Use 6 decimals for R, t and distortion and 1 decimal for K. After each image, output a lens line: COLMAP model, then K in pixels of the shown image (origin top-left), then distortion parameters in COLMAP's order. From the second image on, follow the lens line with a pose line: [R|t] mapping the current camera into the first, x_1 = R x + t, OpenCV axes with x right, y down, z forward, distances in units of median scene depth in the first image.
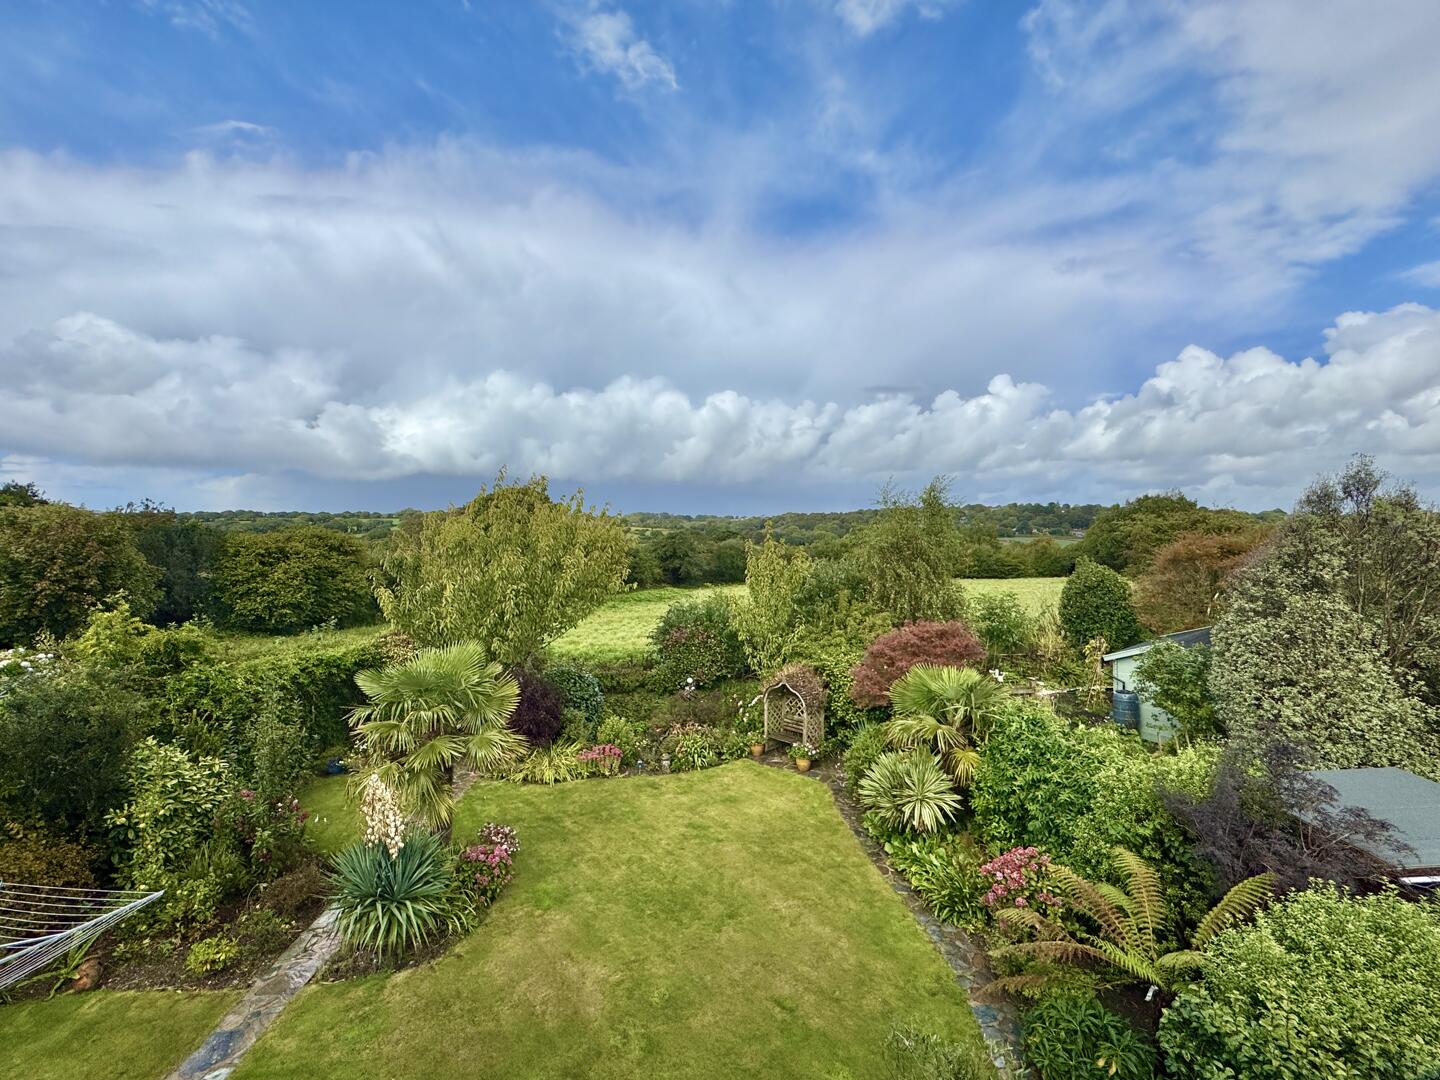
lens RADIAL K [[580.2, 0, 717.2], [0, 580.2, 547.8], [0, 0, 1]] dist [-0.000149, 0.000058]
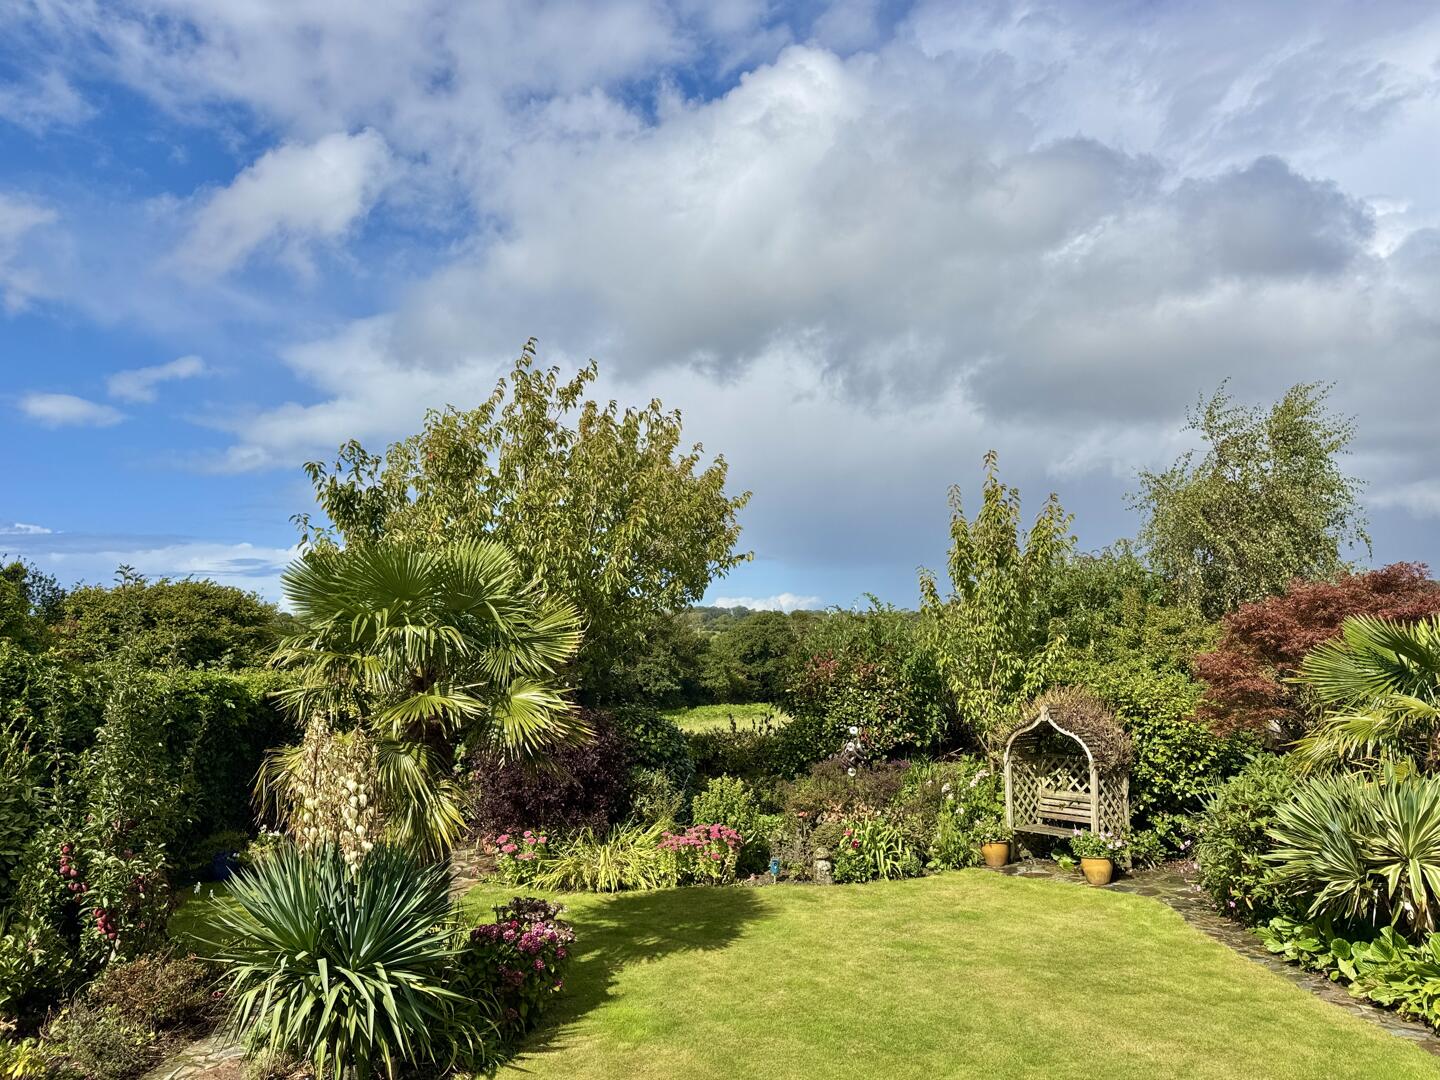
lens RADIAL K [[981.1, 0, 732.4], [0, 981.1, 543.9], [0, 0, 1]] dist [0.019359, -0.009814]
pose [[0.994163, -0.021481, -0.105729, -0.071425], [0.011217, 0.995248, -0.096725, 0.171223], [0.107304, 0.094974, 0.989680, 0.090464]]
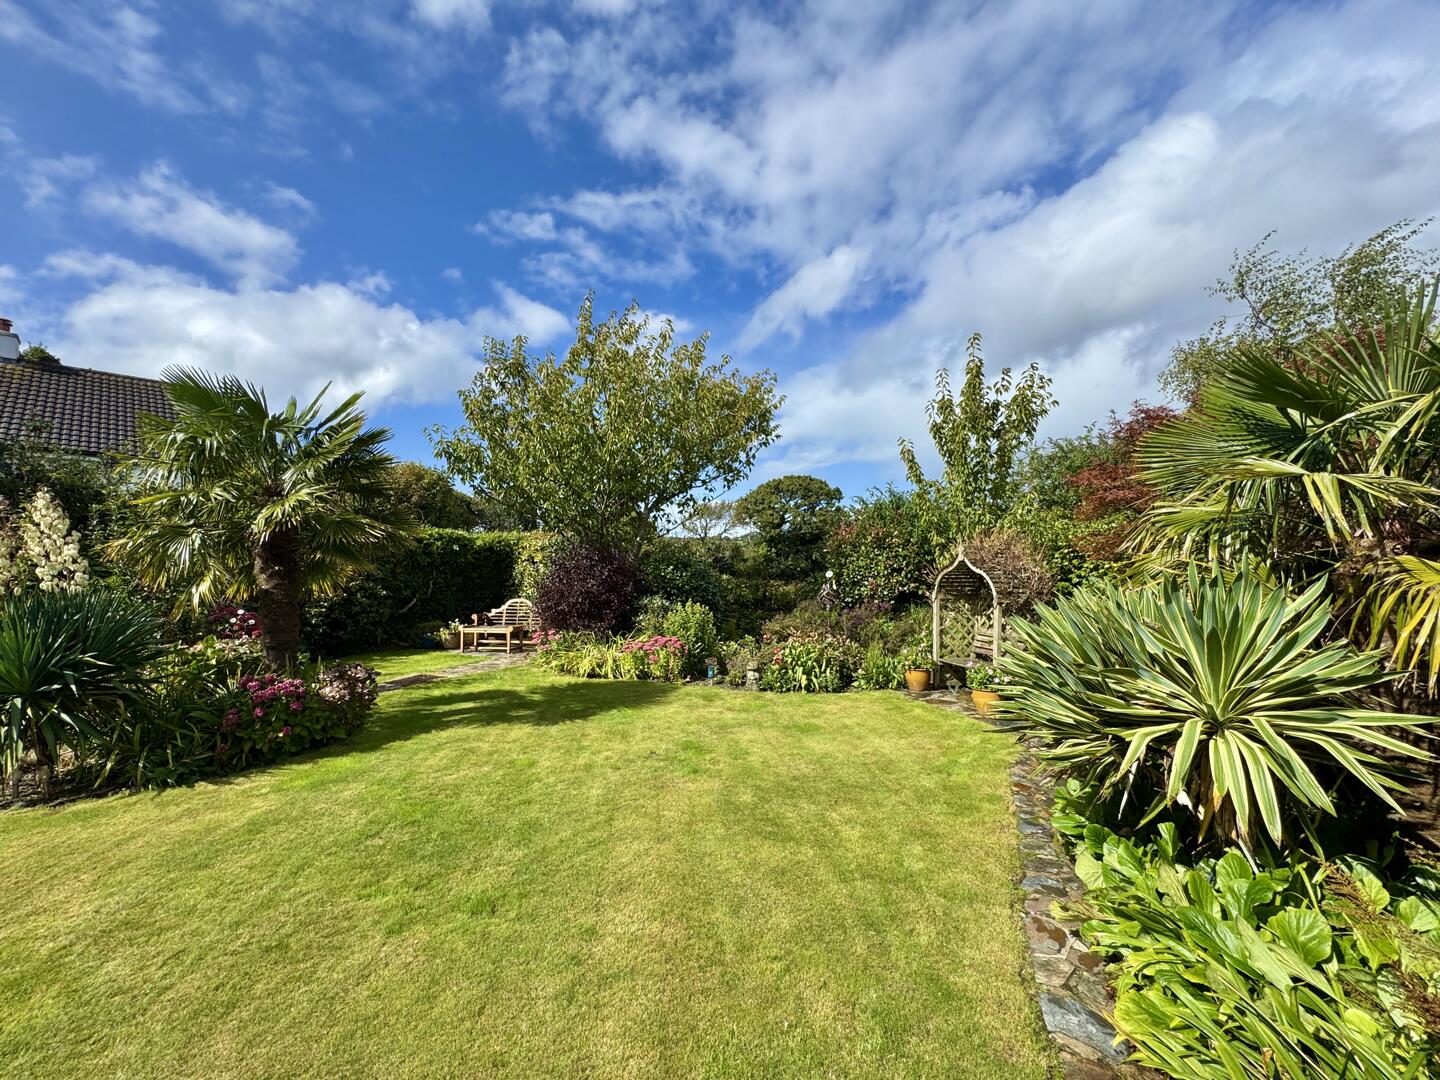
lens RADIAL K [[580.2, 0, 710.2], [0, 580.2, 539.8], [0, 0, 1]] dist [-0.000149, 0.000058]
pose [[0.869645, -0.014397, -0.493468, 0.190350], [0.005282, 0.999789, -0.019860, 0.241567], [0.493649, 0.014665, 0.869537, 0.437851]]
